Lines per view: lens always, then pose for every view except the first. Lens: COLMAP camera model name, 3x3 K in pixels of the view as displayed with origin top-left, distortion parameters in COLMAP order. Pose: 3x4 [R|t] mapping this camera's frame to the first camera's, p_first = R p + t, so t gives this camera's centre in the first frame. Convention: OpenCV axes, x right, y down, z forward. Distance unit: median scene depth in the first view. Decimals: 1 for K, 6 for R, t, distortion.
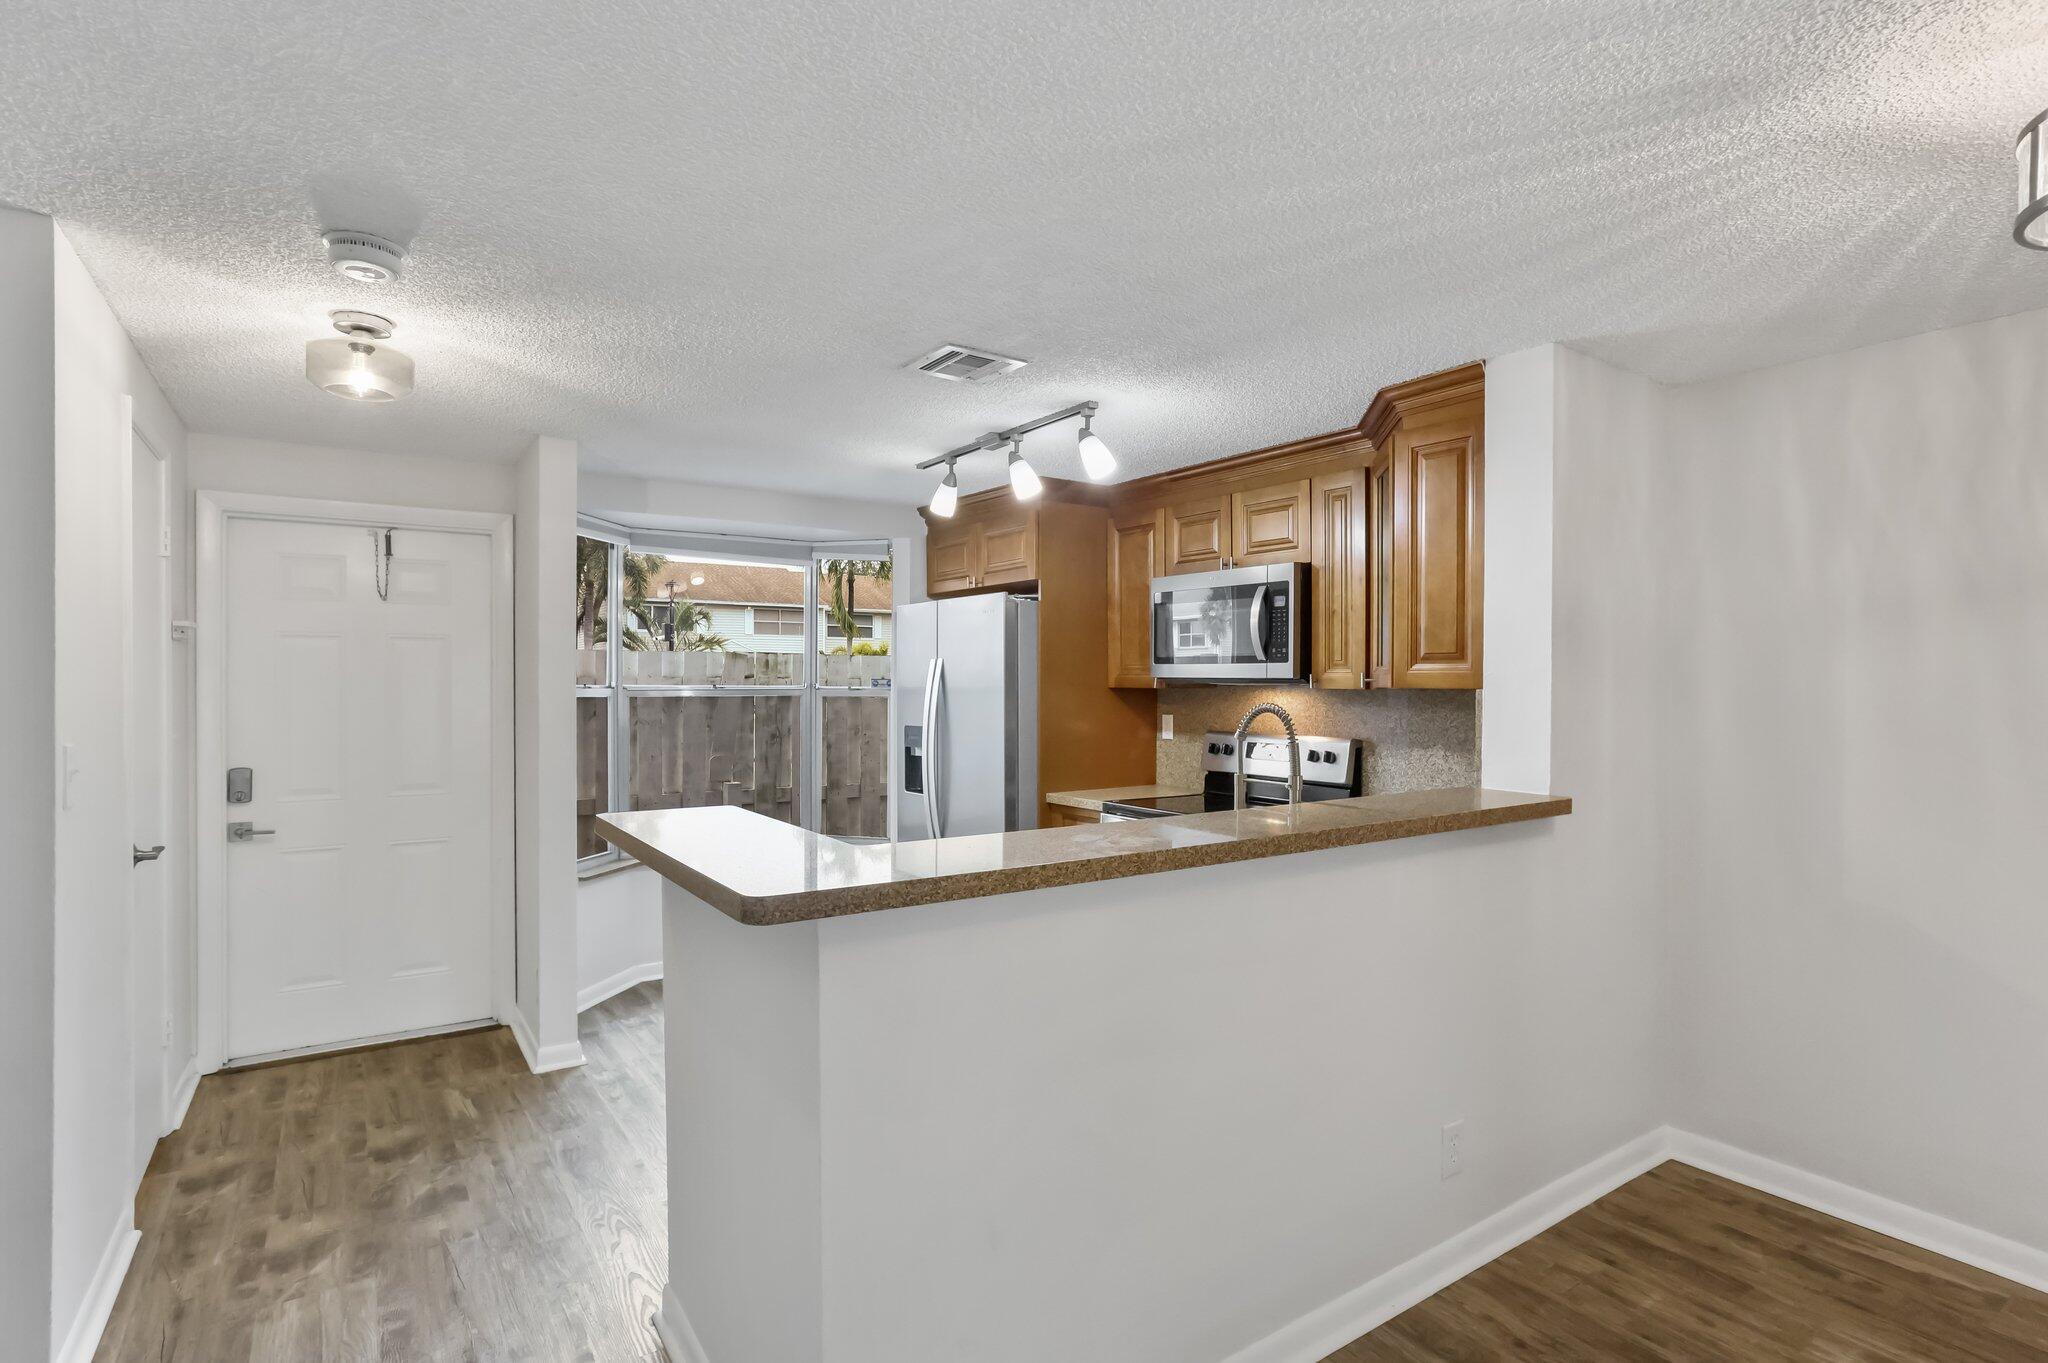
lens RADIAL K [[991.7, 0, 999.9], [0, 991.7, 686.9], [0, 0, 1]] dist [-0.041859, 0.022503]
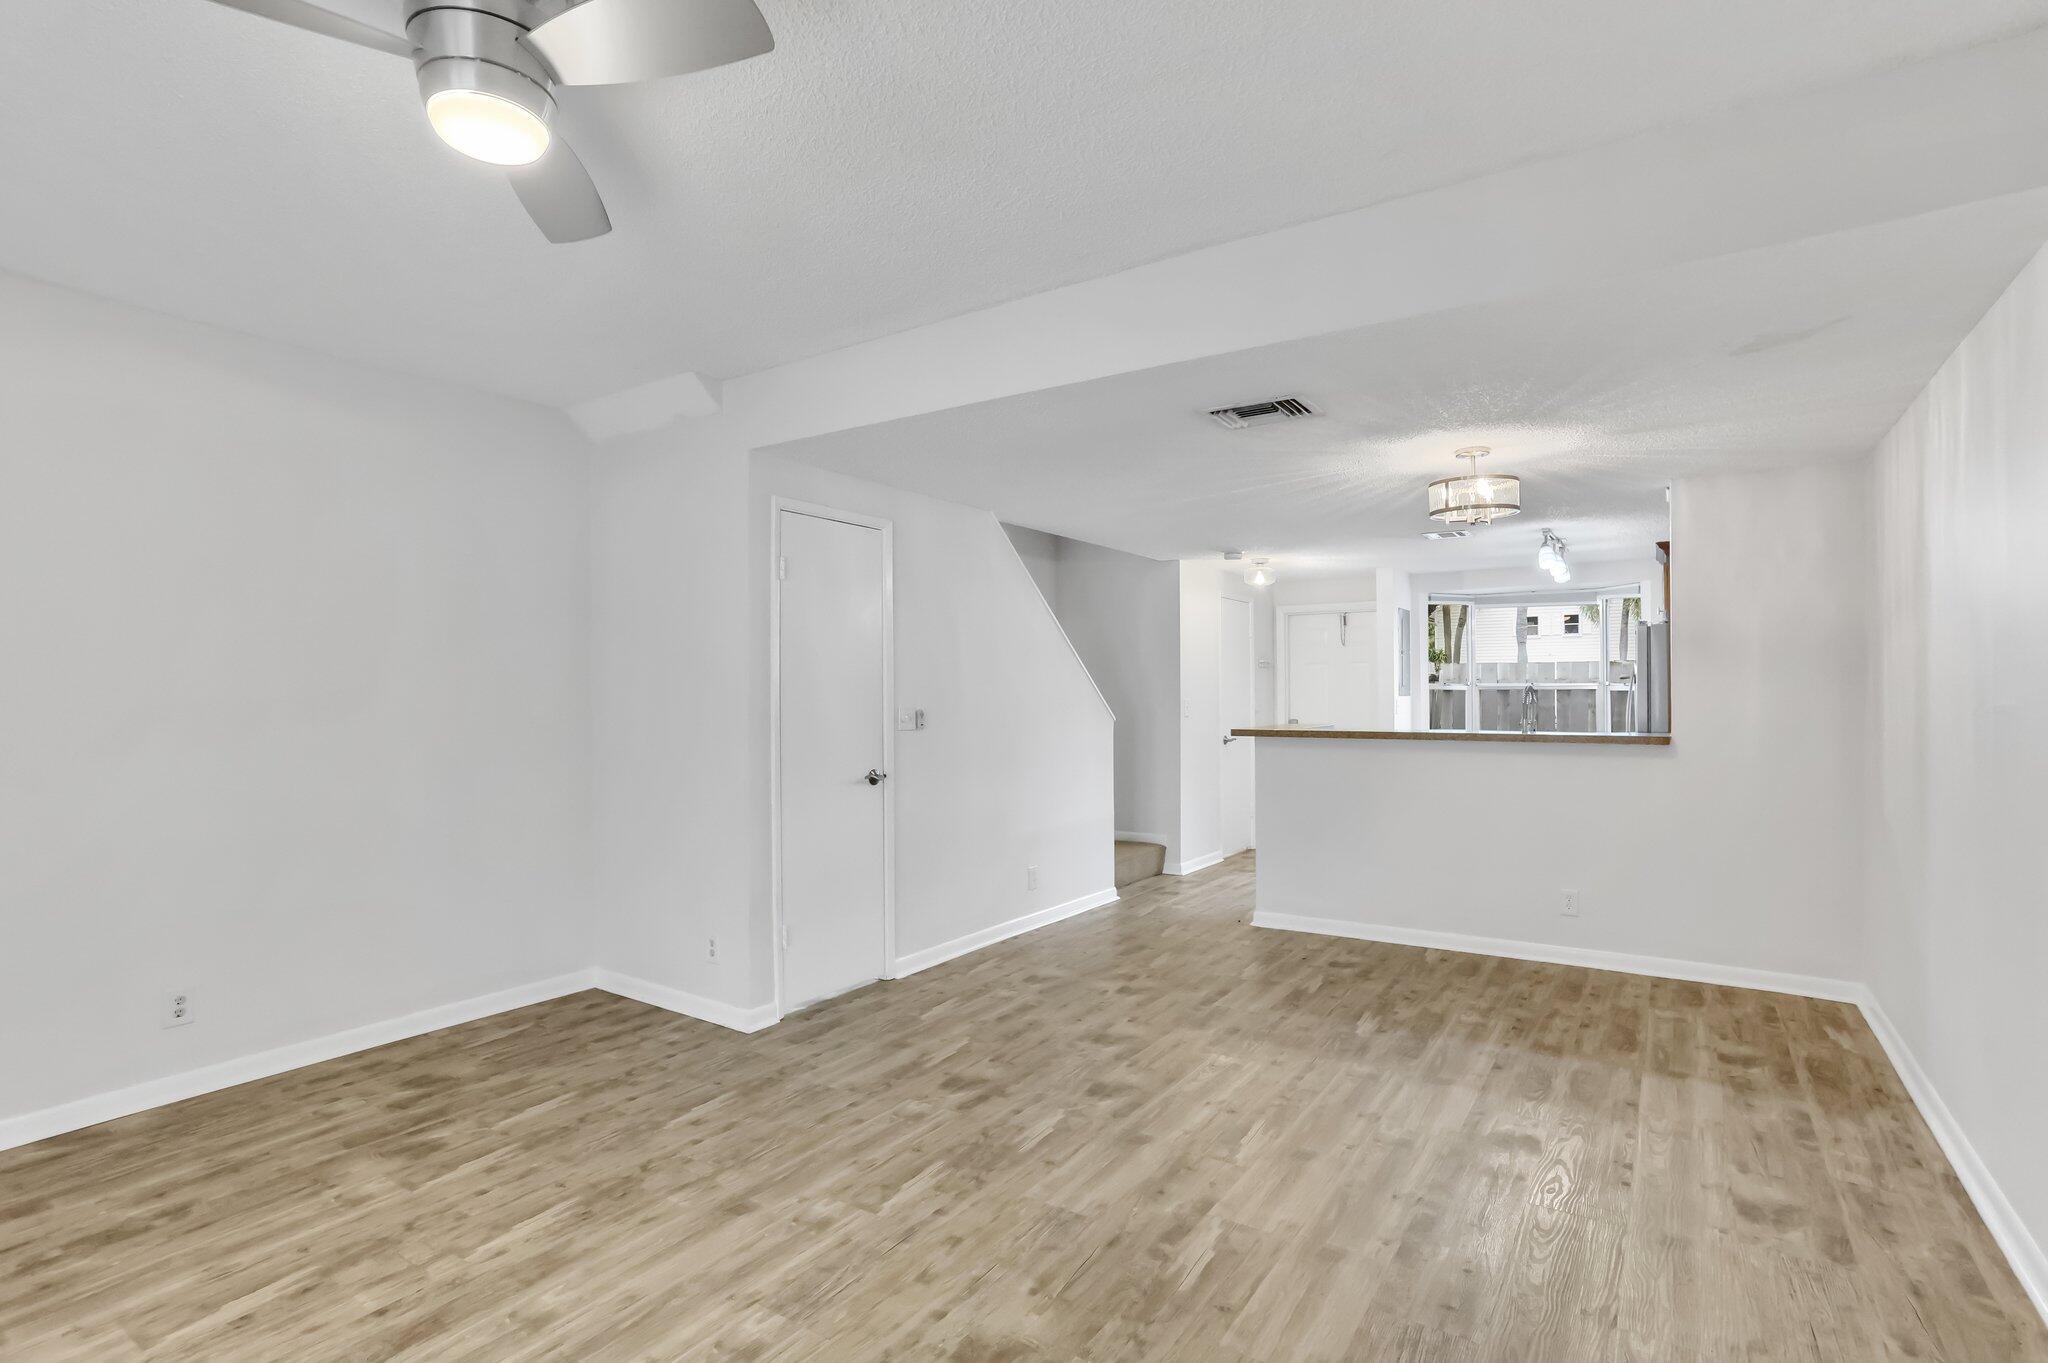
lens RADIAL K [[991.7, 0, 1031.6], [0, 991.7, 722.0], [0, 0, 1]] dist [-0.041859, 0.022503]
pose [[0.374445, 0.021052, -0.927010, 1.667310], [0.002911, 0.999711, 0.023879, 0.039226], [0.927245, -0.011639, 0.374275, -0.690192]]
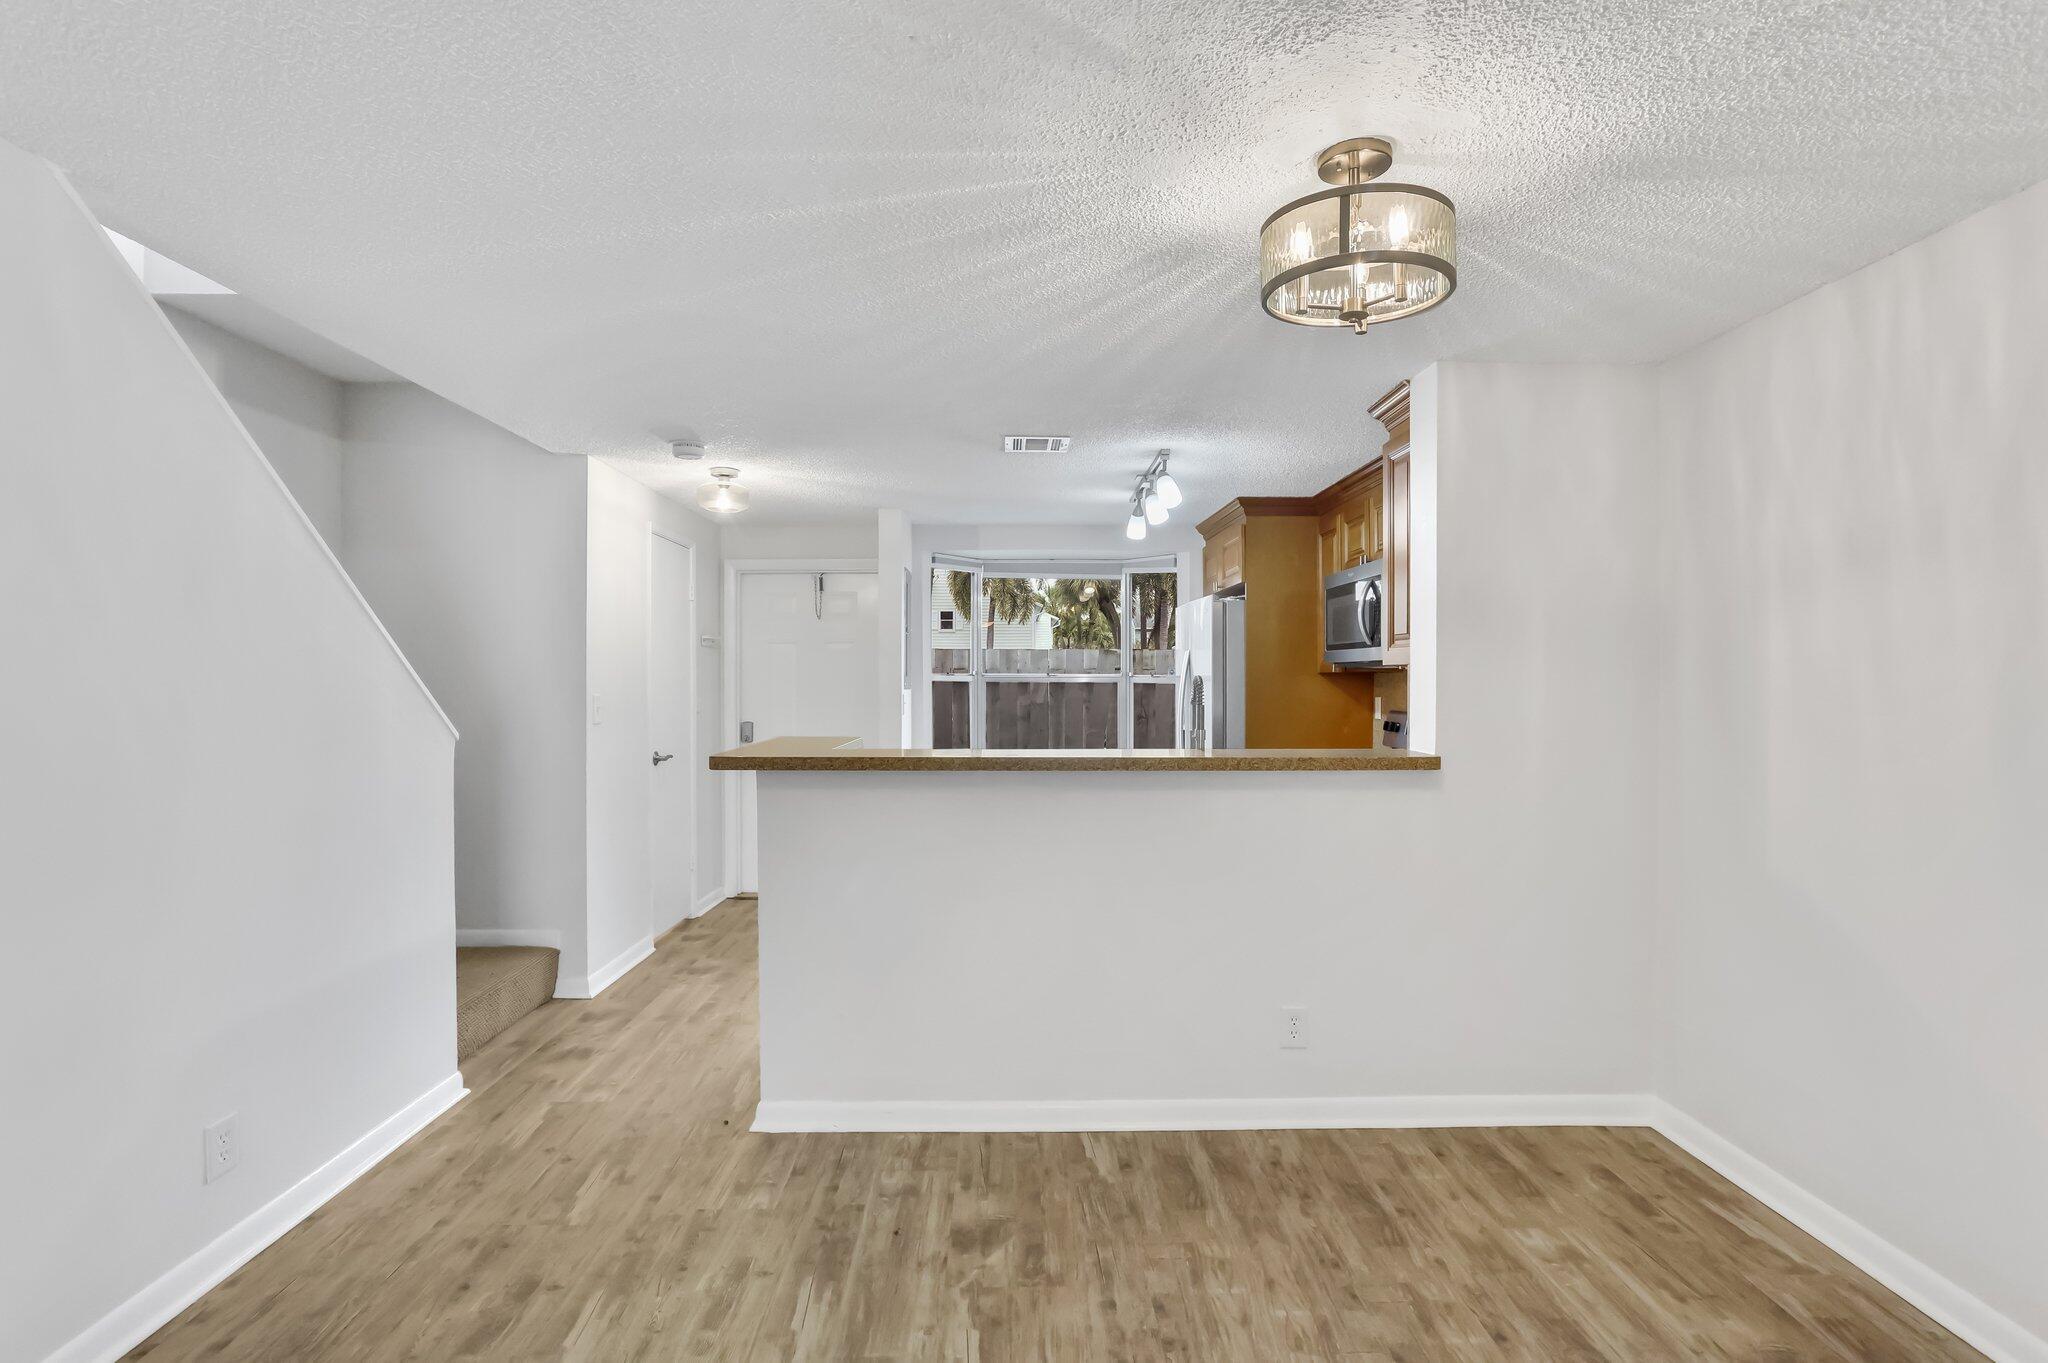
lens RADIAL K [[991.7, 0, 1025.5], [0, 991.7, 685.4], [0, 0, 1]] dist [-0.041859, 0.022503]
pose [[0.834489, 0.000091, -0.551024, 0.758881], [-0.001031, 0.999998, -0.001396, 0.028740], [0.551023, 0.001733, 0.834488, -0.221067]]
